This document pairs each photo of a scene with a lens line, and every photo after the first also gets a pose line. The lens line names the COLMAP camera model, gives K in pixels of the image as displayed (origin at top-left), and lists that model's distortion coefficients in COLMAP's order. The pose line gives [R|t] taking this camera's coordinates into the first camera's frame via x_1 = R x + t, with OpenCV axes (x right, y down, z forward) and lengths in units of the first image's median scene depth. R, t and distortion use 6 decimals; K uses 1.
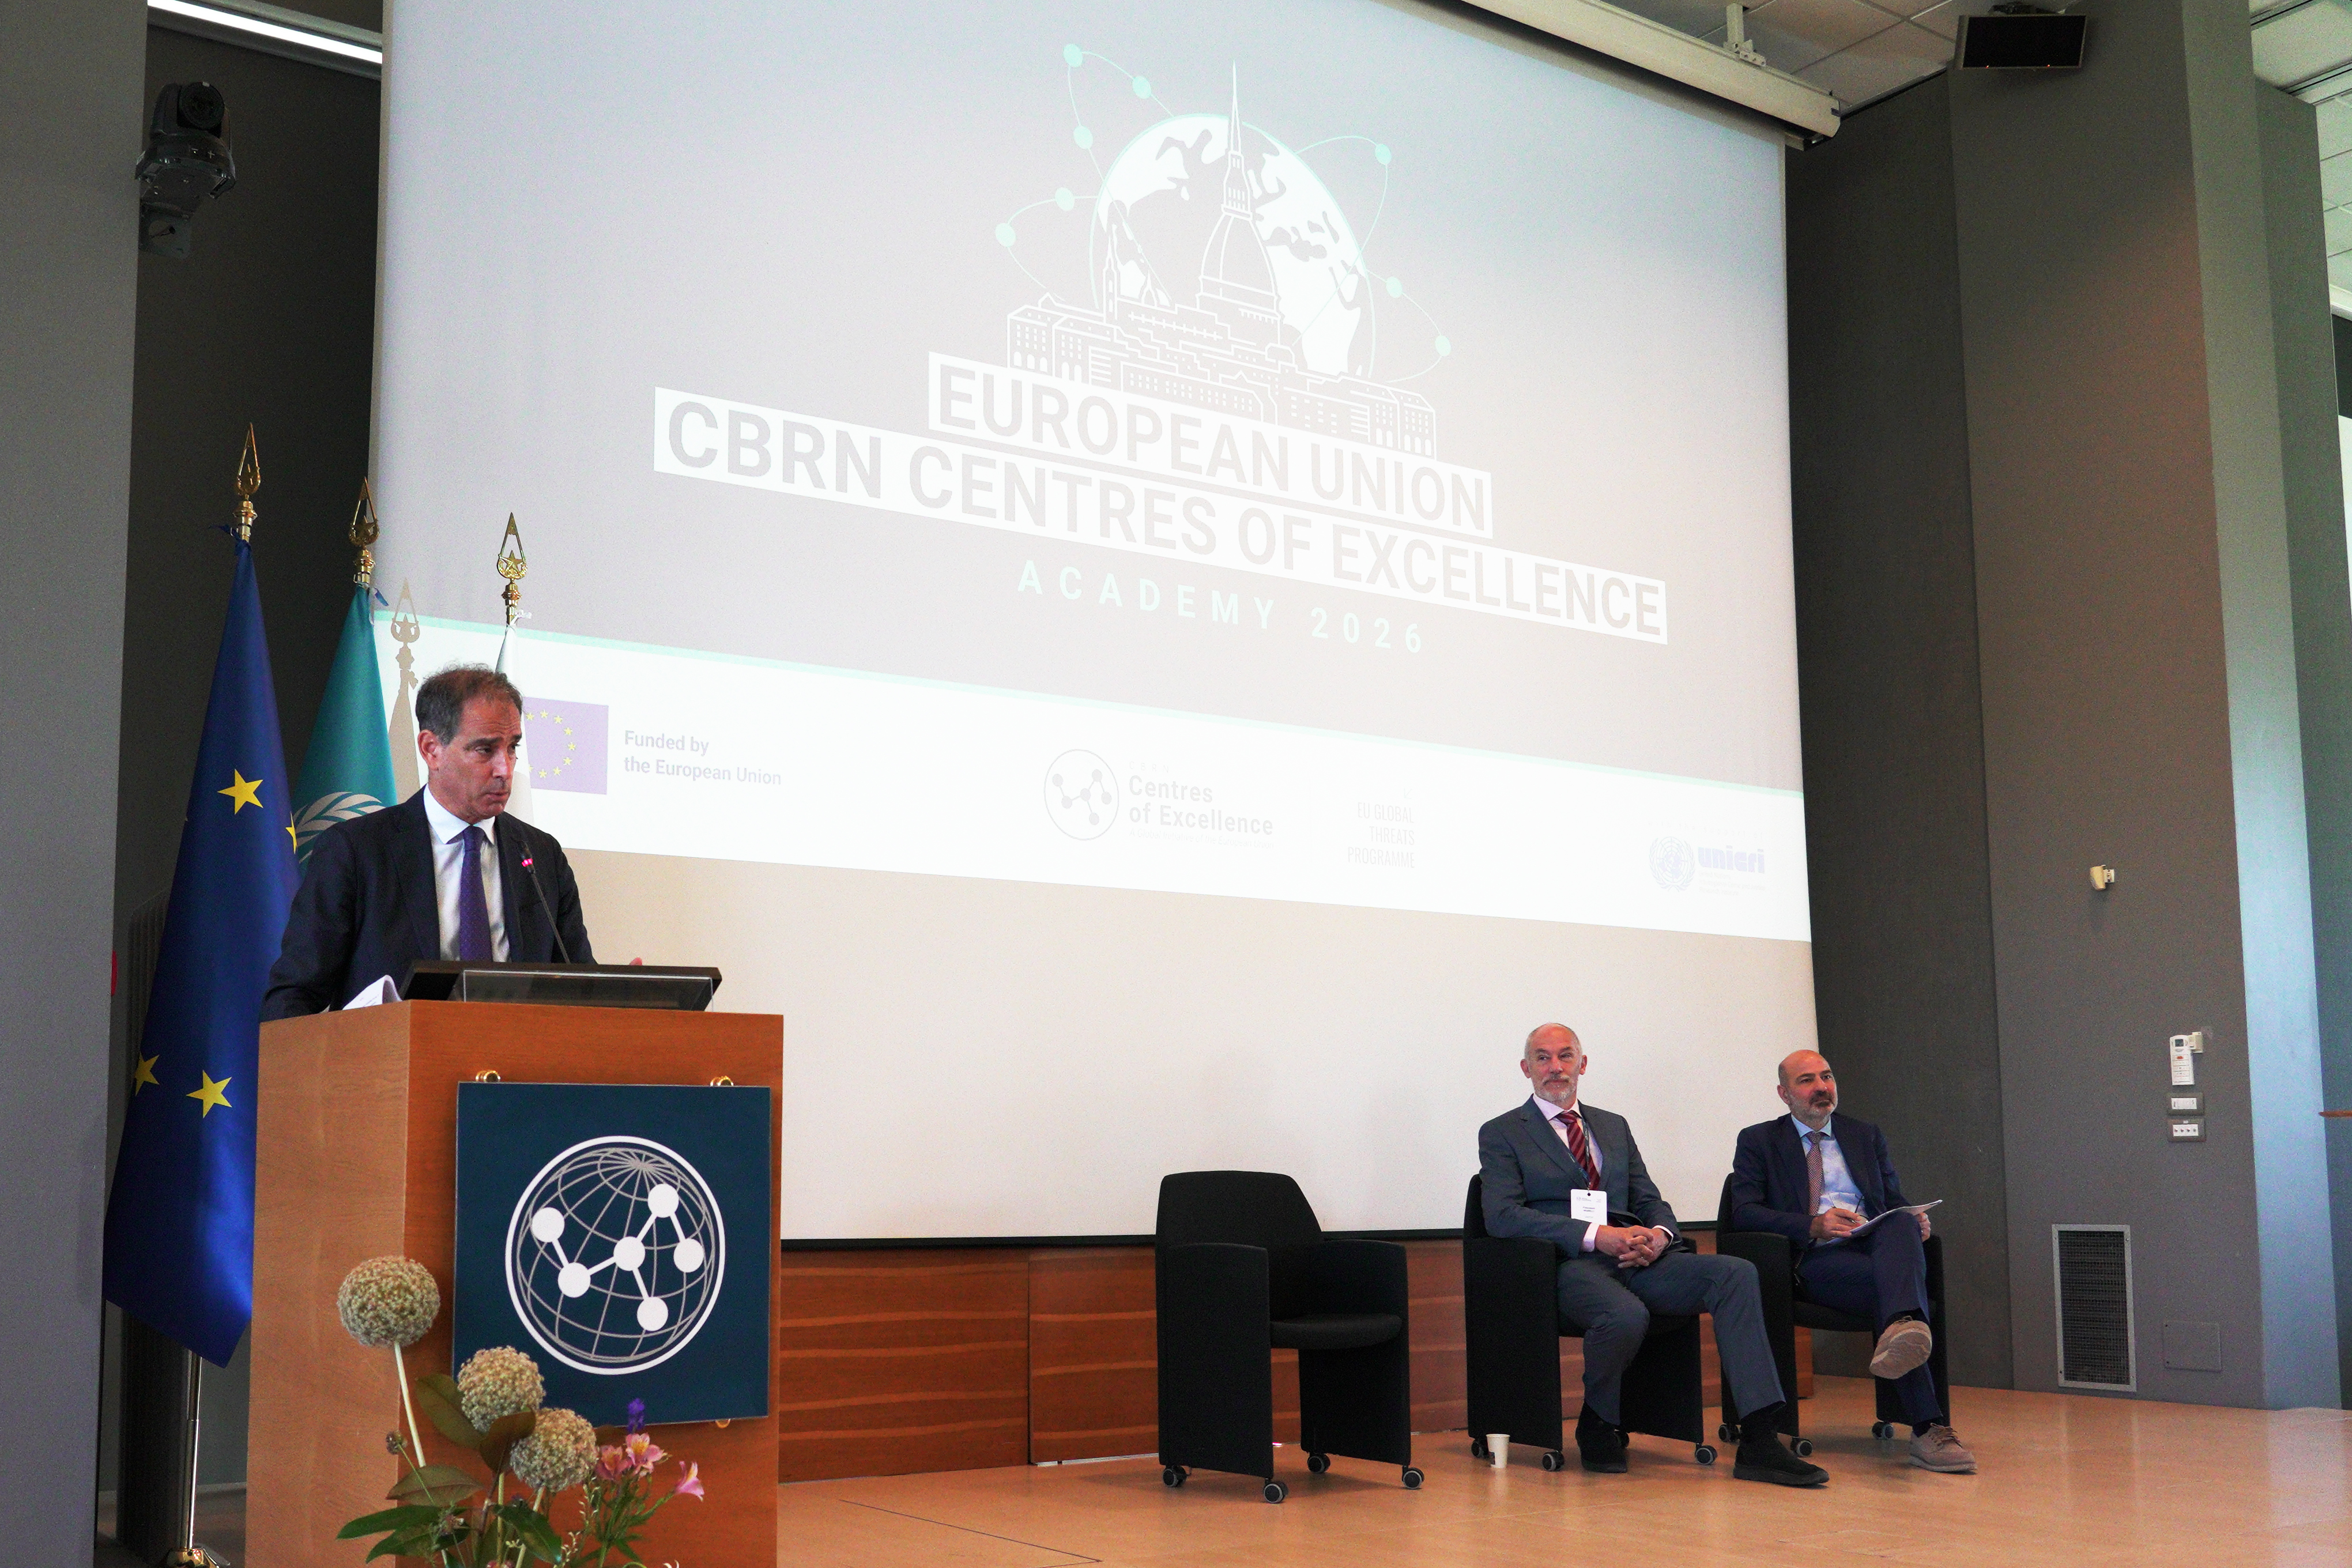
lens RADIAL K [[2345.9, 0, 952.9], [0, 2345.9, 939.6], [0, 0, 1]] dist [-0.033416, 0.000000]
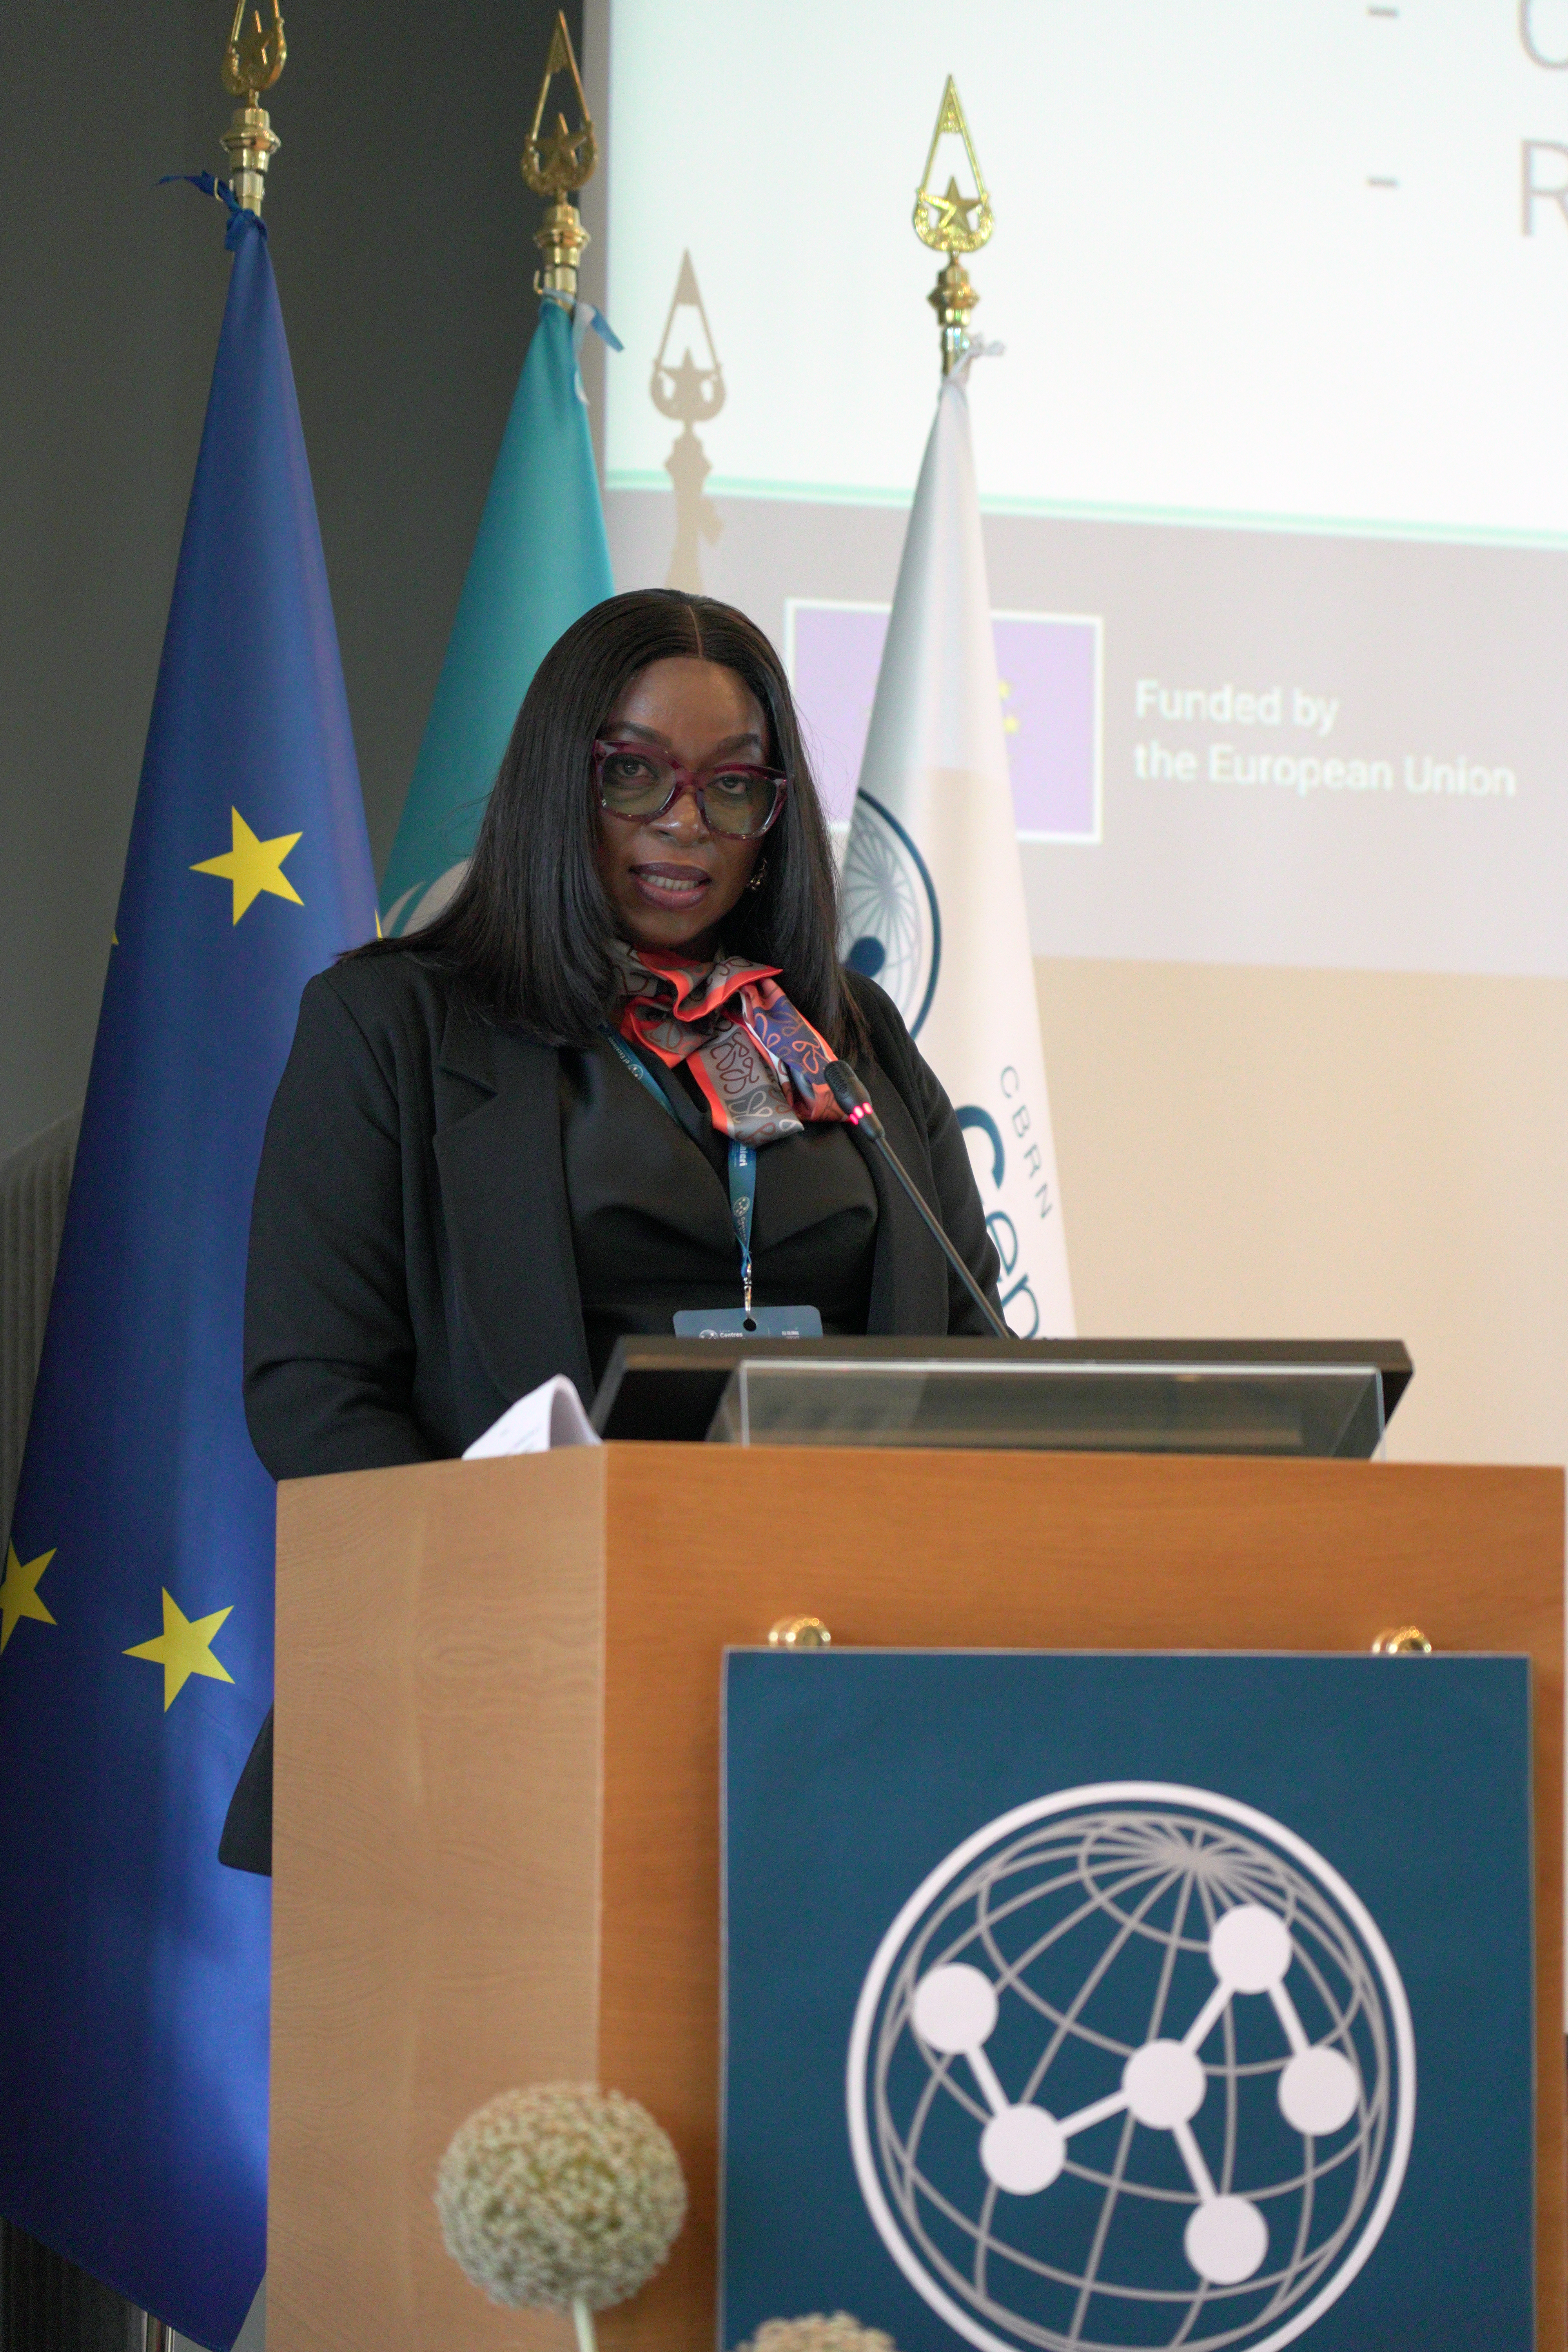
lens RADIAL K [[7115.6, 0, 807.5], [0, 7115.6, 962.8], [0, 0, 1]] dist [-0.024087, 0.000000]
pose [[0.971894, -0.021102, -0.234470, 0.085700], [0.016597, 0.999638, -0.021169, -0.028955], [0.234832, 0.016683, 0.971893, -0.171248]]
